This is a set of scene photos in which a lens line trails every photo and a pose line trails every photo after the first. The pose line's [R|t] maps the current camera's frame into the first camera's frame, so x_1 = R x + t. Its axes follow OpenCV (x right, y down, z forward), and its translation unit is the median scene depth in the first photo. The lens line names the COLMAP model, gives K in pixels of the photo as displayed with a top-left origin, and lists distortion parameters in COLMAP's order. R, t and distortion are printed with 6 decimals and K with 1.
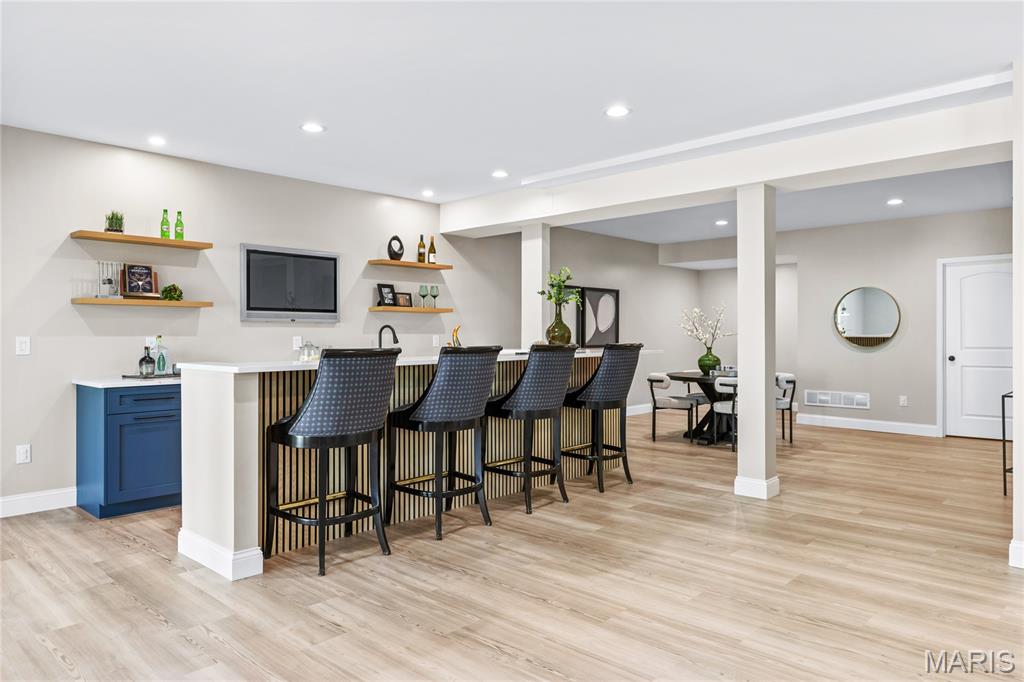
lens RADIAL K [[669.3, 0, 513.2], [0, 669.3, 337.8], [0, 0, 1]] dist [0.002140, 0.003630]
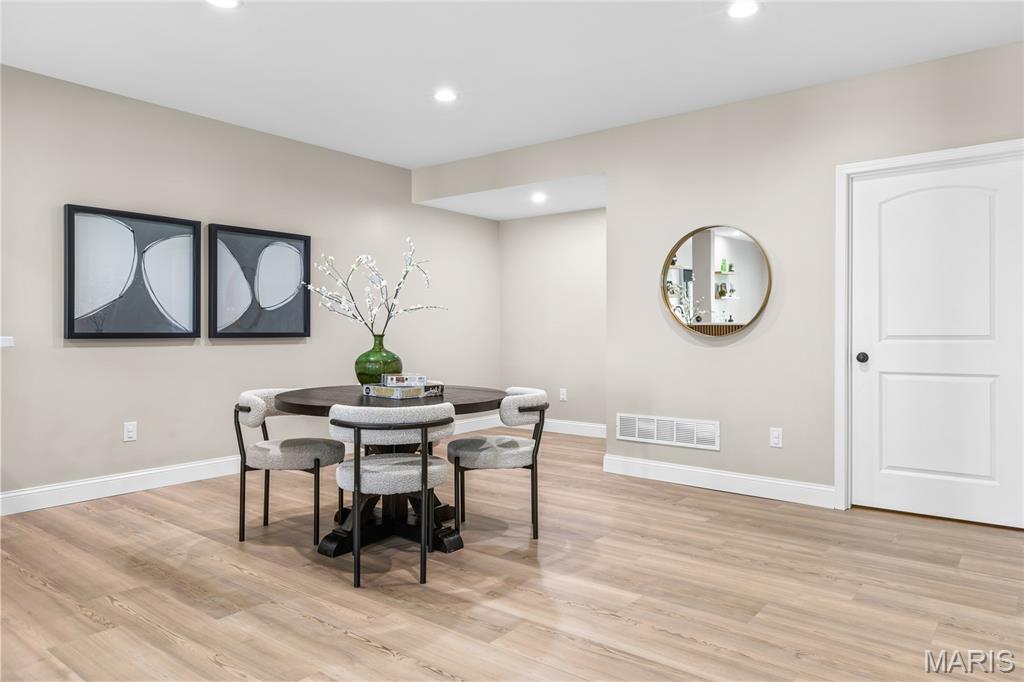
lens RADIAL K [[669.3, 0, 508.7], [0, 669.3, 337.4], [0, 0, 1]] dist [0.002140, 0.003630]
pose [[0.996202, 0.000649, 0.087066, 0.475264], [-0.001243, 0.999976, 0.006772, 0.017452], [-0.087059, -0.006854, 0.996180, 0.717467]]
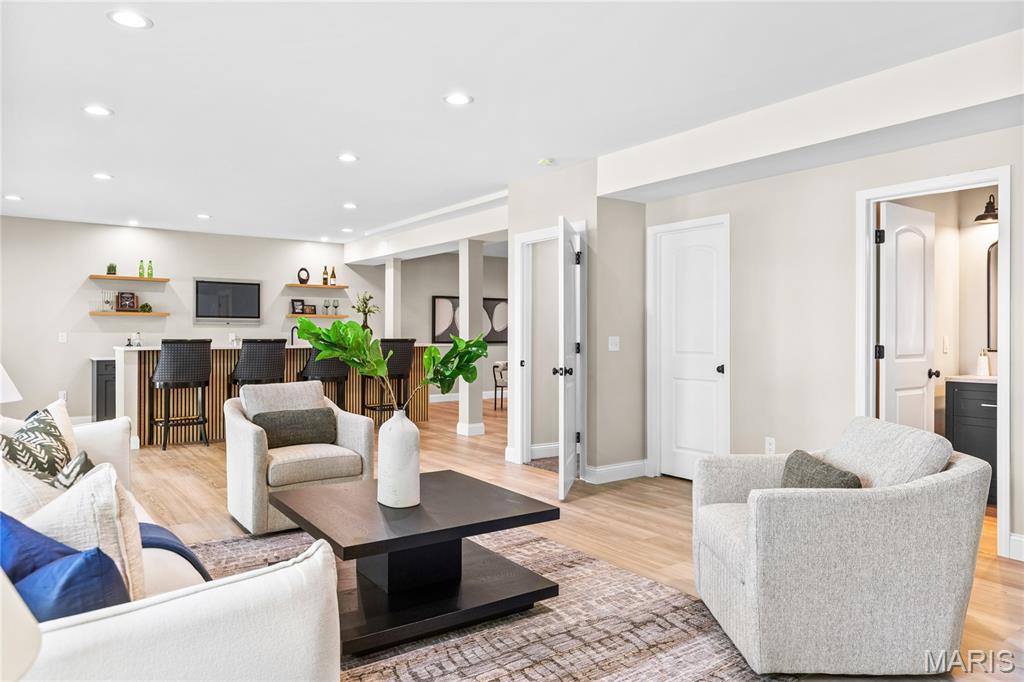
lens RADIAL K [[669.3, 0, 515.5], [0, 669.3, 338.7], [0, 0, 1]] dist [0.002140, 0.003630]
pose [[0.983568, 0.004691, -0.180478, 0.678988], [-0.004239, 0.999987, 0.002890, 0.002948], [0.180489, -0.002077, 0.983575, -0.486415]]
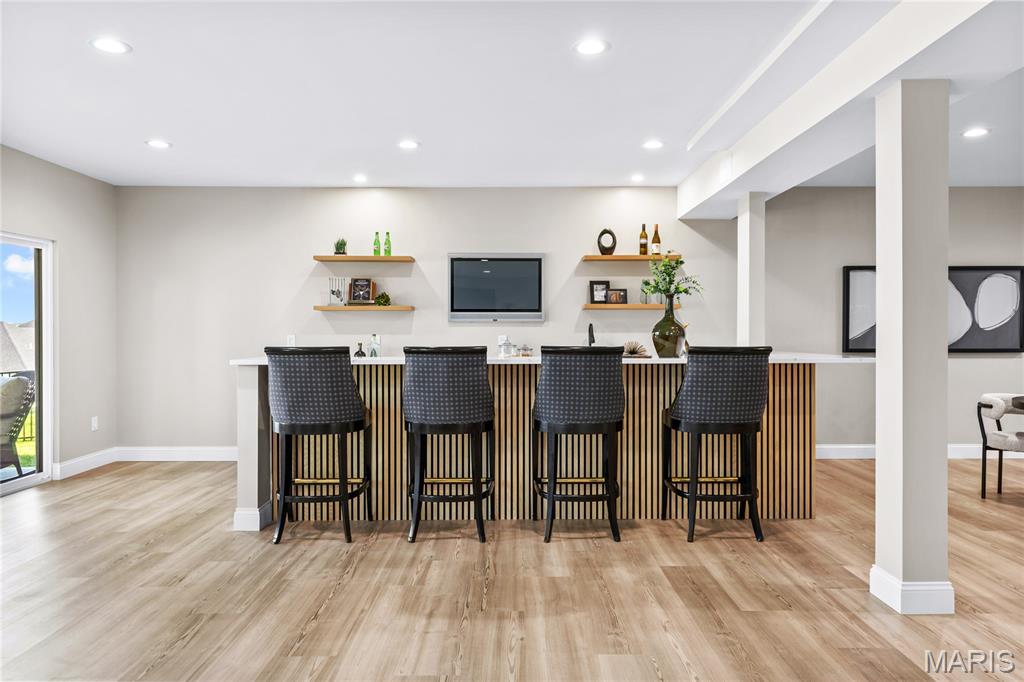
lens RADIAL K [[669.3, 0, 518.5], [0, 669.3, 333.8], [0, 0, 1]] dist [0.002140, 0.003630]
pose [[0.691190, 0.001758, -0.722671, 0.498280], [-0.004007, 0.999991, -0.001400, -0.003036], [0.722662, 0.003864, 0.691191, 0.302878]]
